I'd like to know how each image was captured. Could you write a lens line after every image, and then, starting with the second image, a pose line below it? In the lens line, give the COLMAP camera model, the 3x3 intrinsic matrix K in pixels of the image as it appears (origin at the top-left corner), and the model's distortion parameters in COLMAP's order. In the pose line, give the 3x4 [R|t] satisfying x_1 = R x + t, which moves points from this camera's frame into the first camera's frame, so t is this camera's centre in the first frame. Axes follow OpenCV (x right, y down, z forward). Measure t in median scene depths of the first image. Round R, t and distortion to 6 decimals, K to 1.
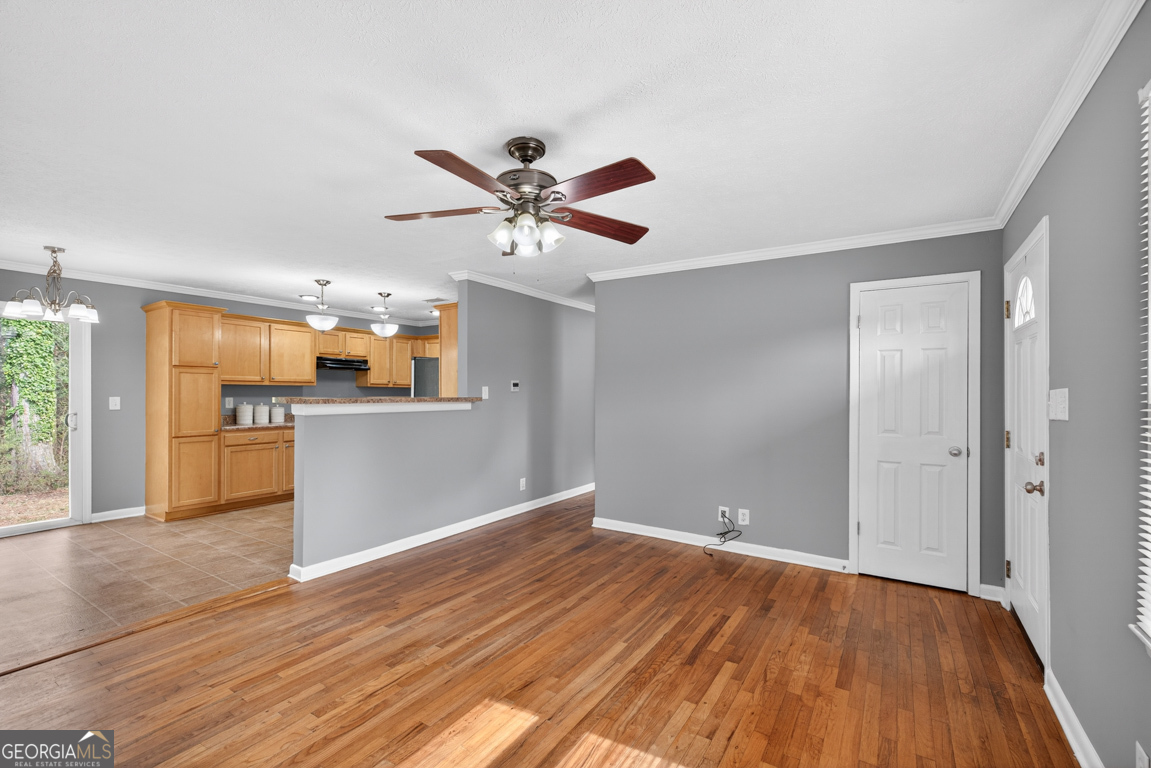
lens RADIAL K [[499.9, 0, 565.1], [0, 499.9, 399.4], [0, 0, 1]] dist [0.011017, -0.000270]
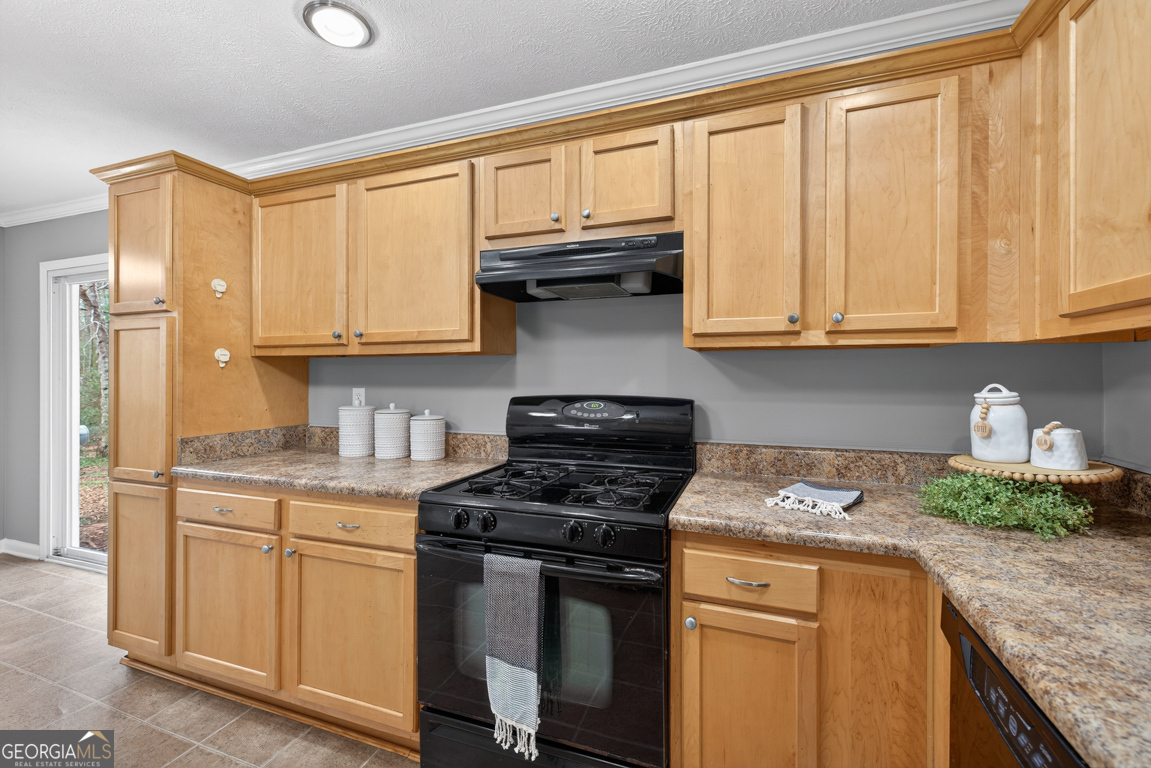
lens RADIAL K [[484.6, 0, 575.5], [0, 484.6, 375.5], [0, 0, 1]] dist [0.001545, 0.000185]
pose [[0.218404, -0.004728, -0.975847, -0.264196], [-0.012839, 0.999888, -0.007718, -0.015210], [0.975774, 0.014215, 0.218318, 1.260699]]
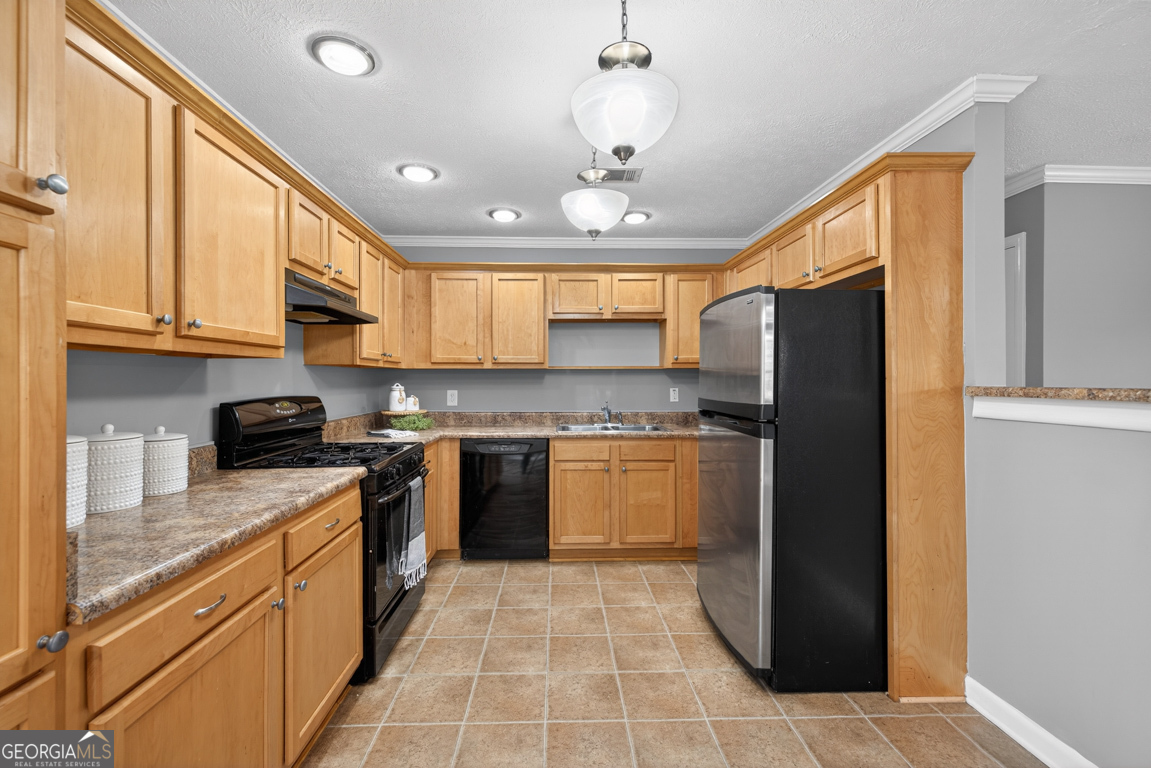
lens RADIAL K [[481.6, 0, 569.0], [0, 481.6, 378.8], [0, 0, 1]] dist [0.008739, -0.000105]
pose [[0.816158, -0.004141, 0.577814, -0.668076], [0.012889, 0.999856, -0.011040, -0.011231], [-0.577685, 0.016458, 0.816094, 0.817048]]
